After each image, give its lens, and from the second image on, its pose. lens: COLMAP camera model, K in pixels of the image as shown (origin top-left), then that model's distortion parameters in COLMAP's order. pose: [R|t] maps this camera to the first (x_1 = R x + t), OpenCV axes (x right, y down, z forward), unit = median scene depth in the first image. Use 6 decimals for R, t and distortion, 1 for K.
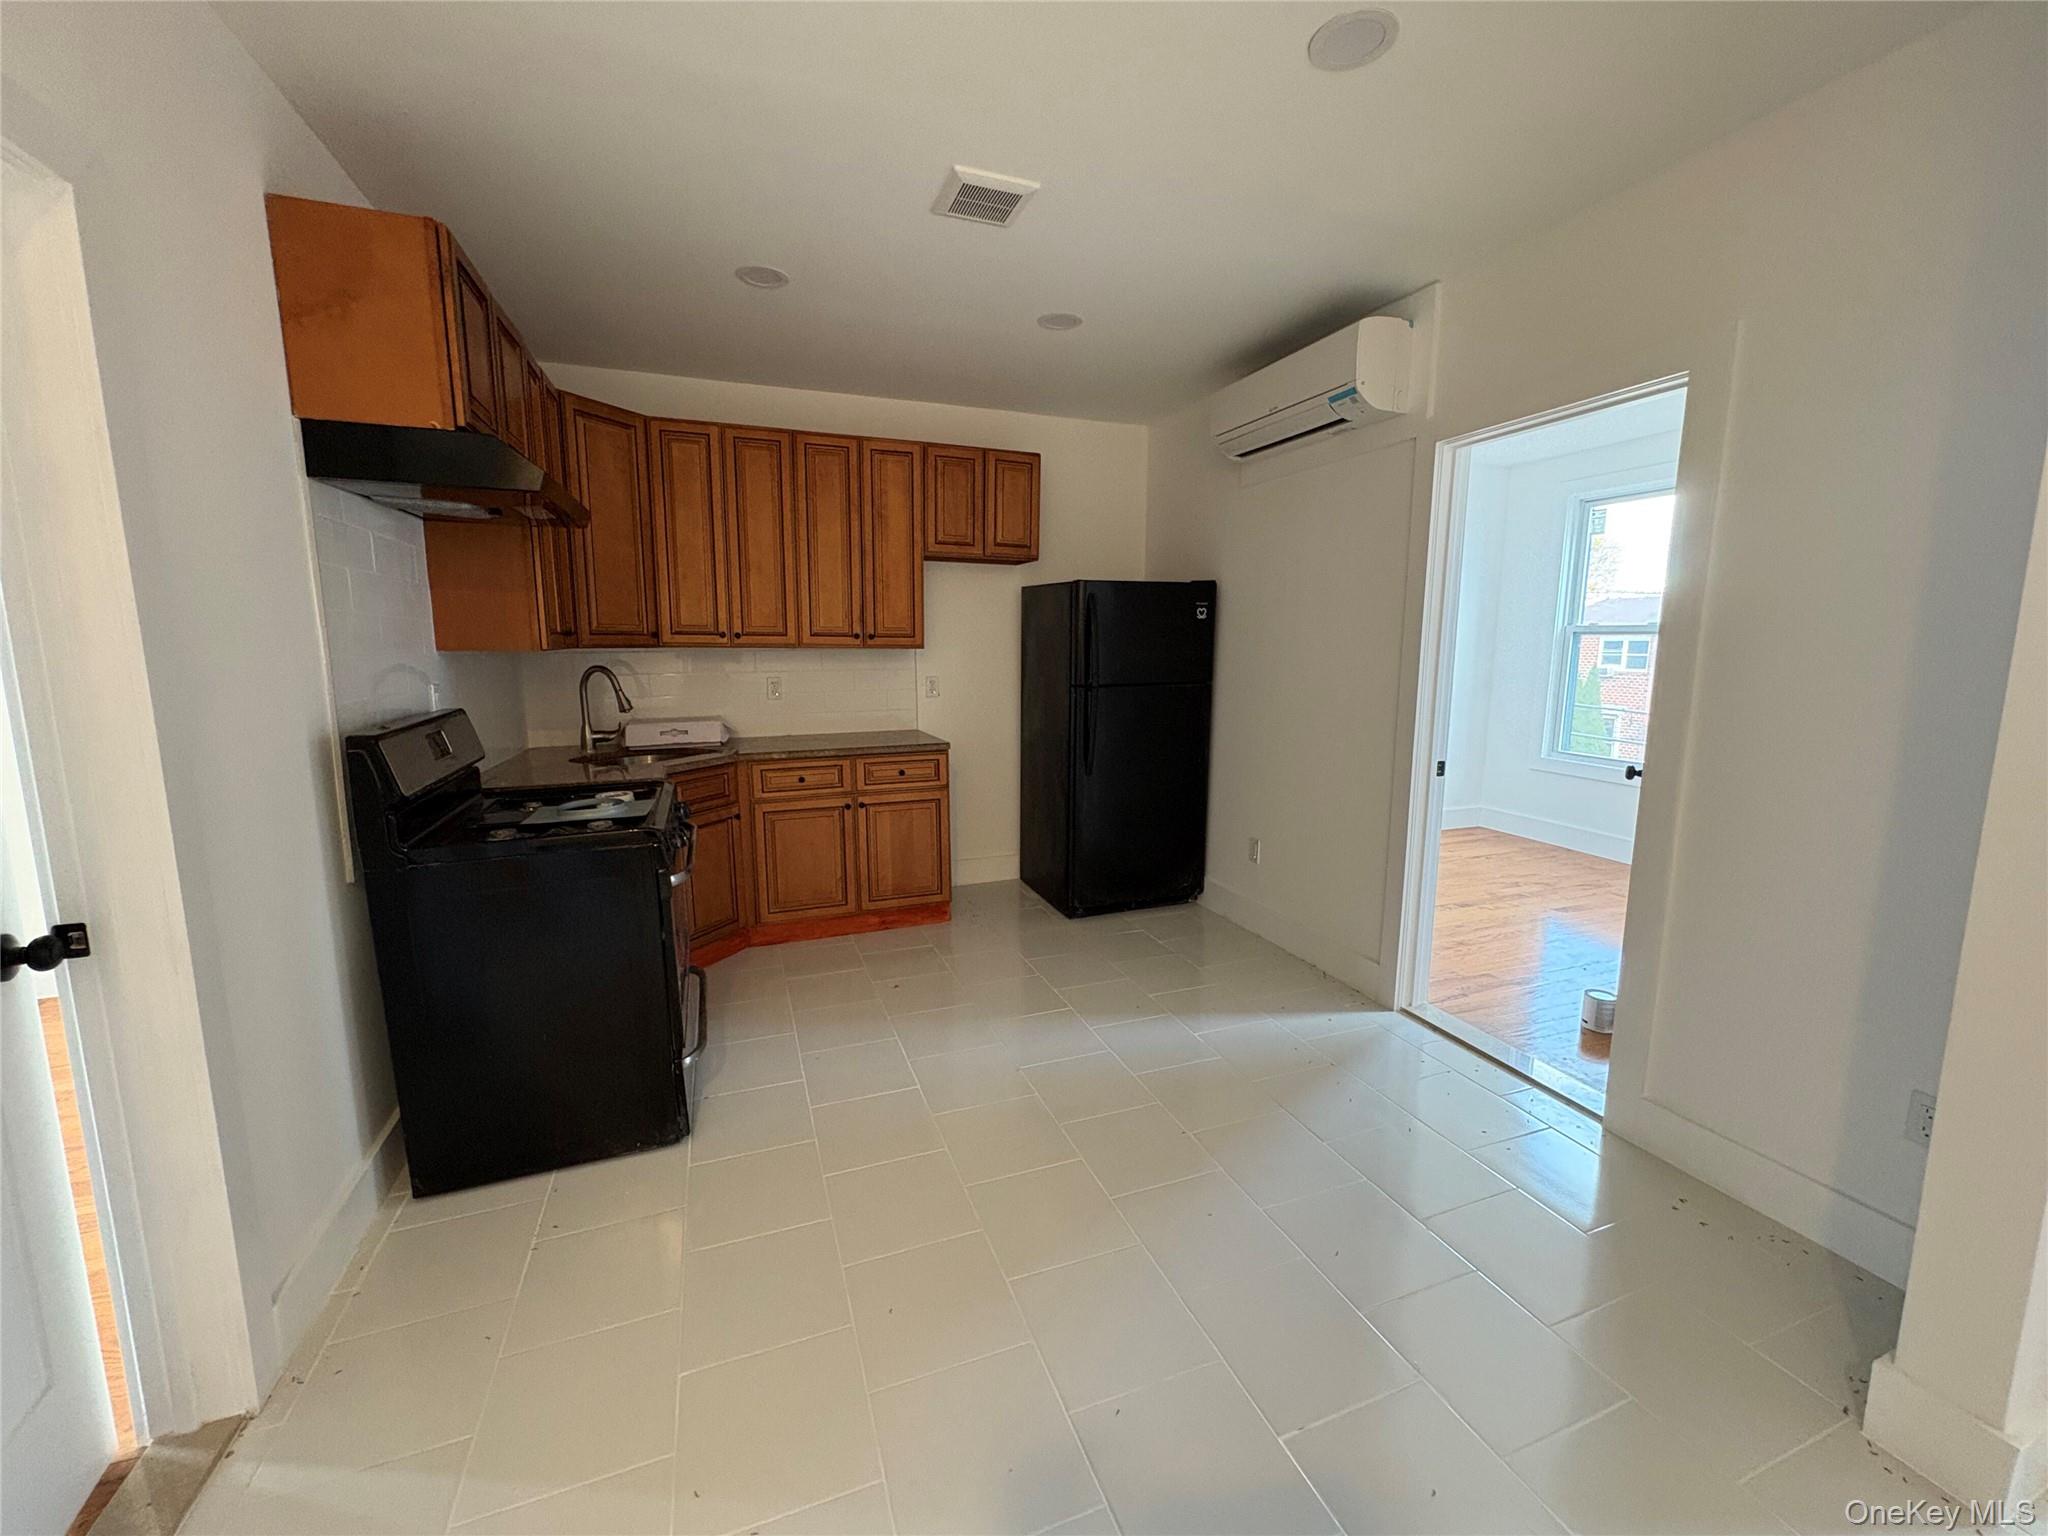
lens RADIAL K [[821.6, 0, 1024.0], [0, 821.6, 768.0], [0, 0, 1]] dist [0.000107, 0.000158]
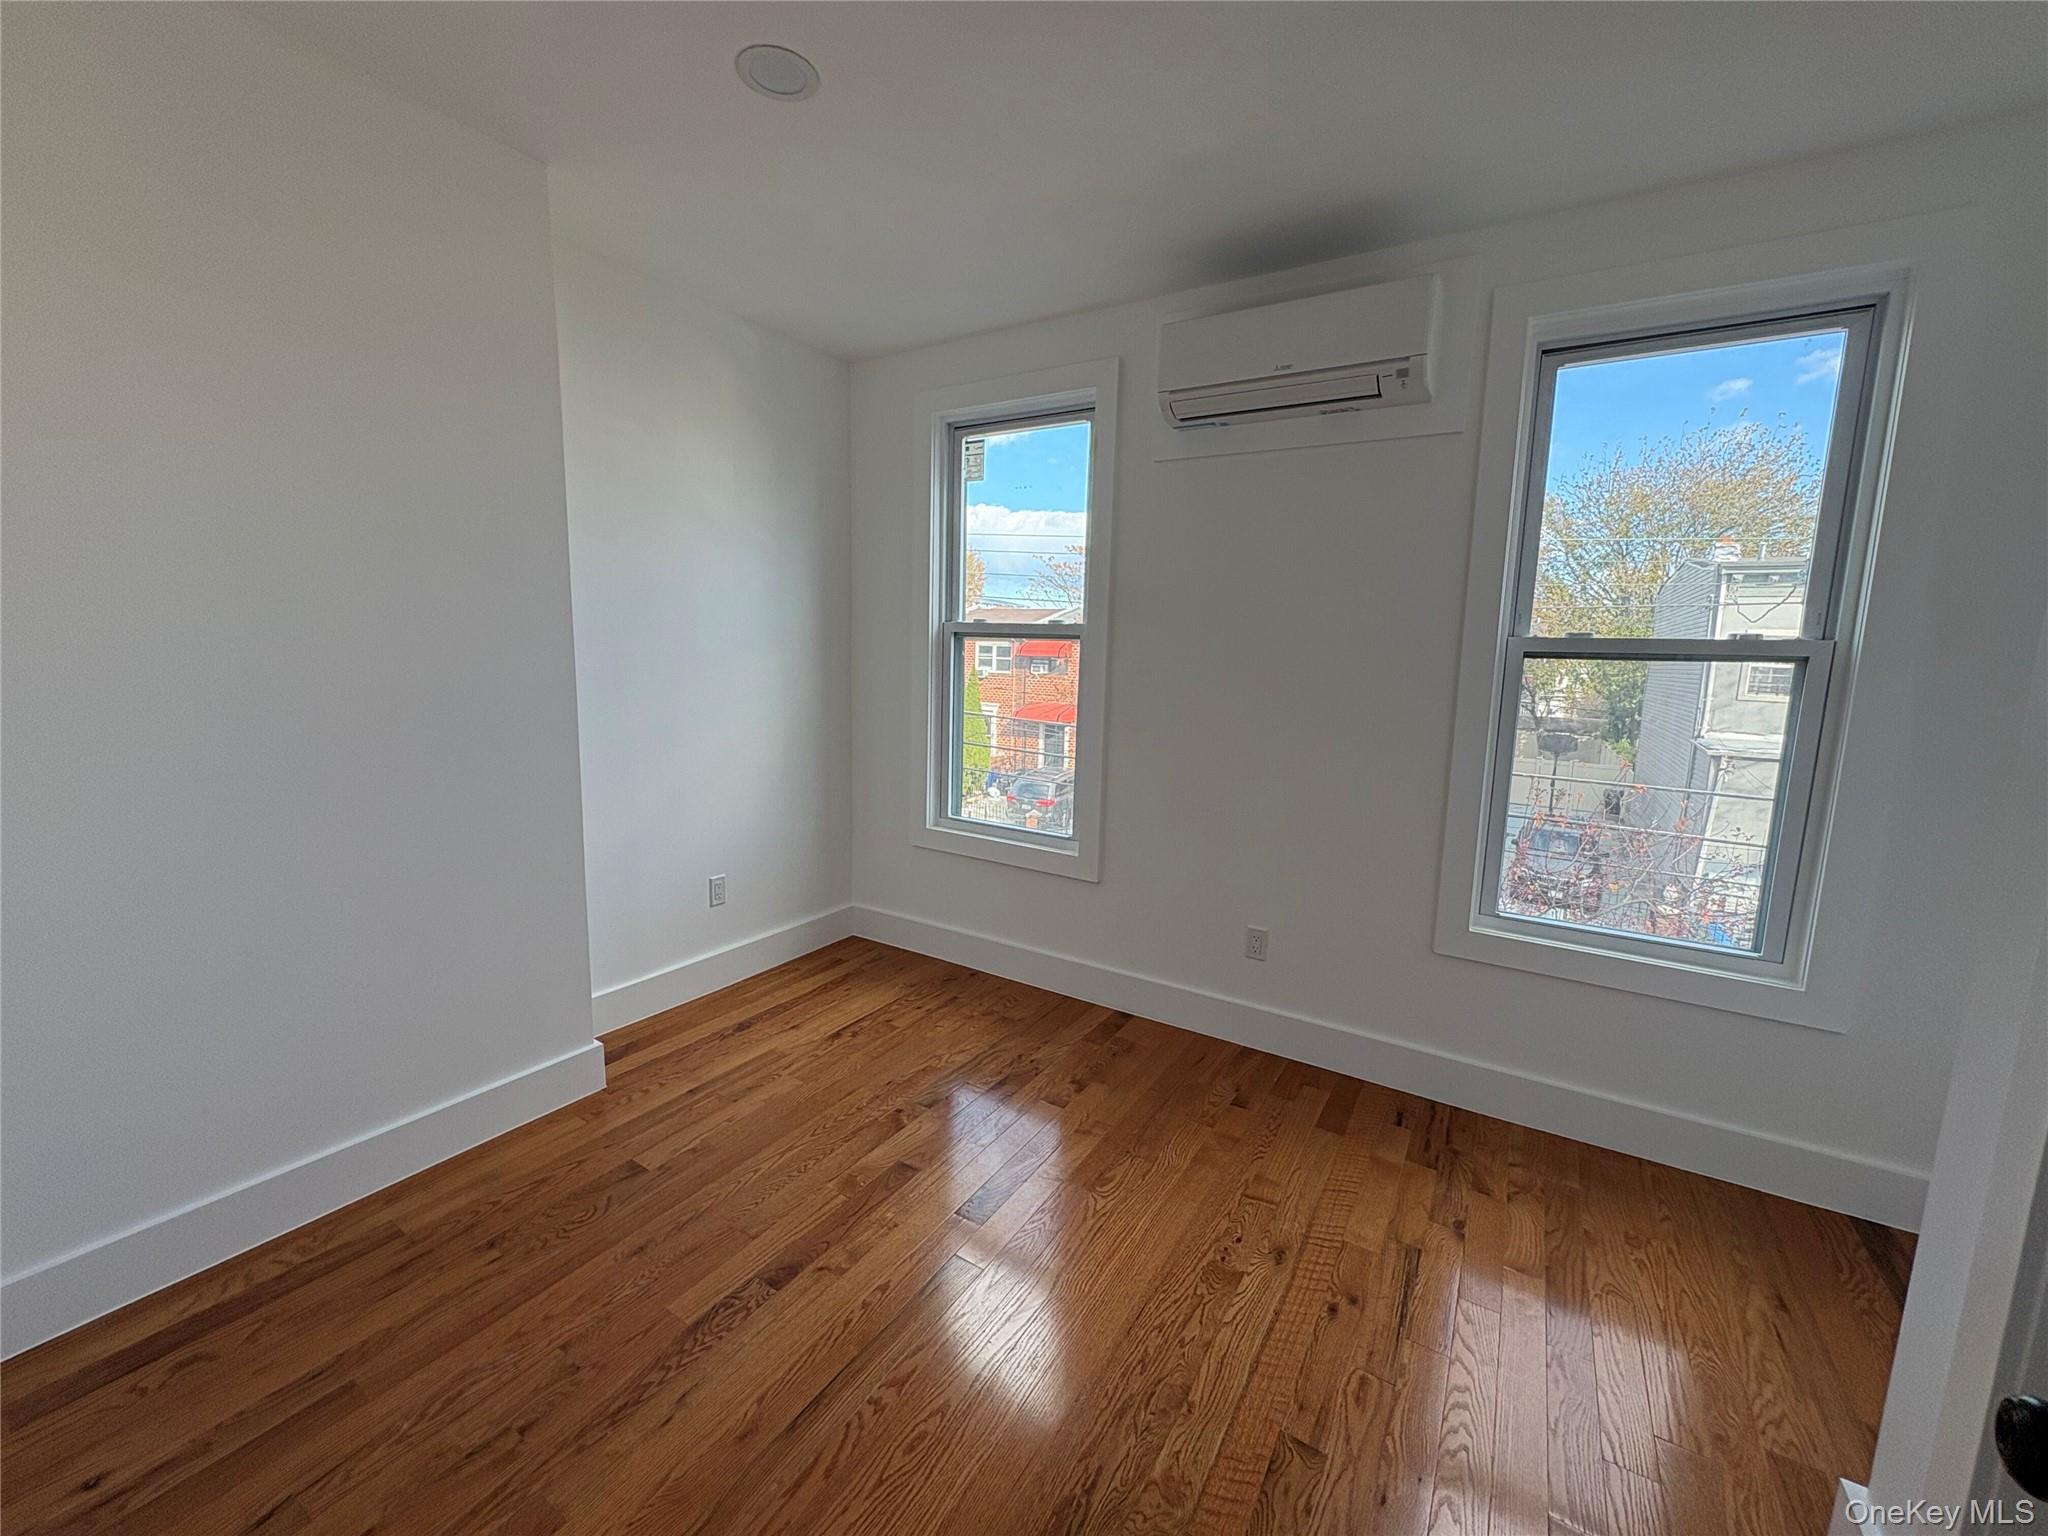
lens RADIAL K [[821.6, 0, 1024.0], [0, 821.6, 768.0], [0, 0, 1]] dist [0.000107, 0.000158]
pose [[0.786276, -0.071731, 0.613698, 0.300947], [0.070877, 0.997153, 0.025743, -0.070545], [-0.613797, 0.023256, 0.789121, 0.448757]]
